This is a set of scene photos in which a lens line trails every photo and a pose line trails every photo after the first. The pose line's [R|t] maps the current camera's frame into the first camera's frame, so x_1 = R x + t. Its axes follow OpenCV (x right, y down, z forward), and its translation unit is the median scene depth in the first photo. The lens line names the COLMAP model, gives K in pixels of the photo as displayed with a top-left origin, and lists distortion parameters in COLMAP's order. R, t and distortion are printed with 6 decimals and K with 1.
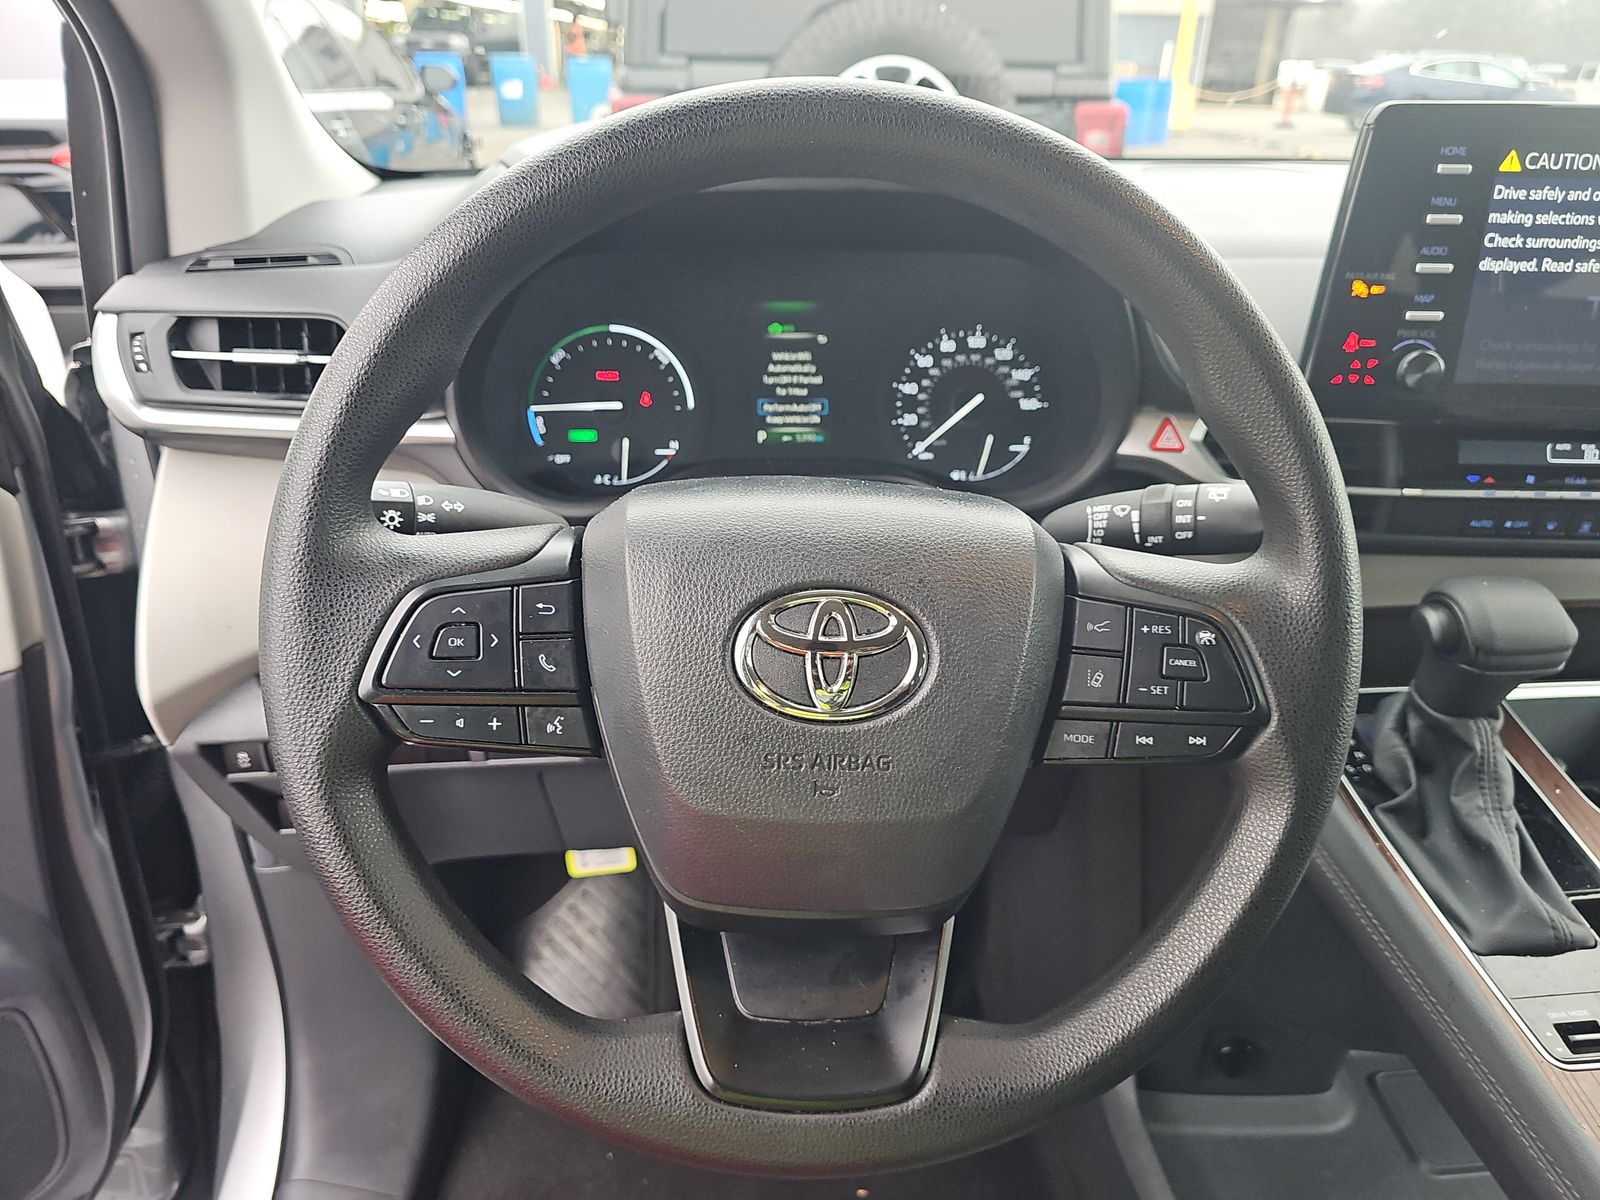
lens RADIAL K [[1062.0, 0, 800.0], [0, 1062.0, 600.0], [0, 0, 1]] dist [0.003842, 0.001223]
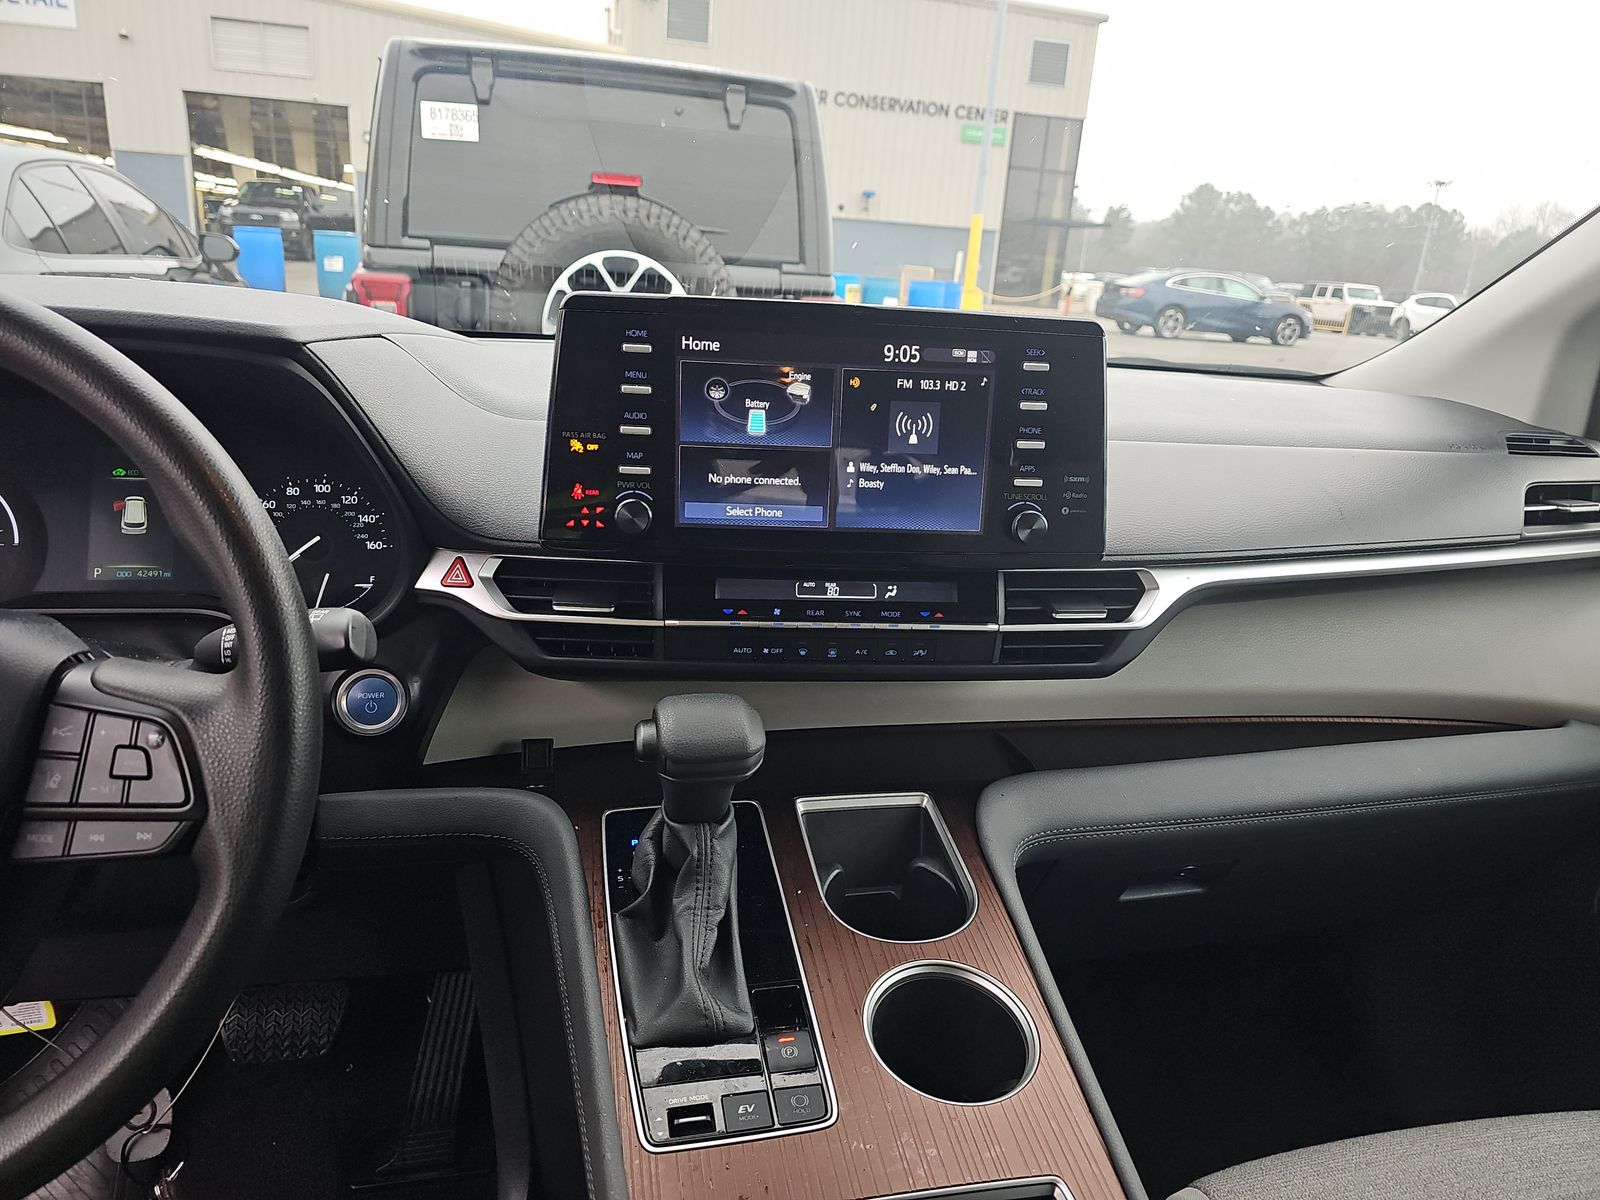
lens RADIAL K [[1005.3, 0, 800.9], [0, 1005.3, 611.4], [0, 0, 1]] dist [0.013794, 0.000679]
pose [[0.992012, 0.000340, 0.126142, 0.521927], [0.015985, 0.991596, -0.128384, 0.023298], [-0.125125, 0.129375, 0.983670, -0.063676]]
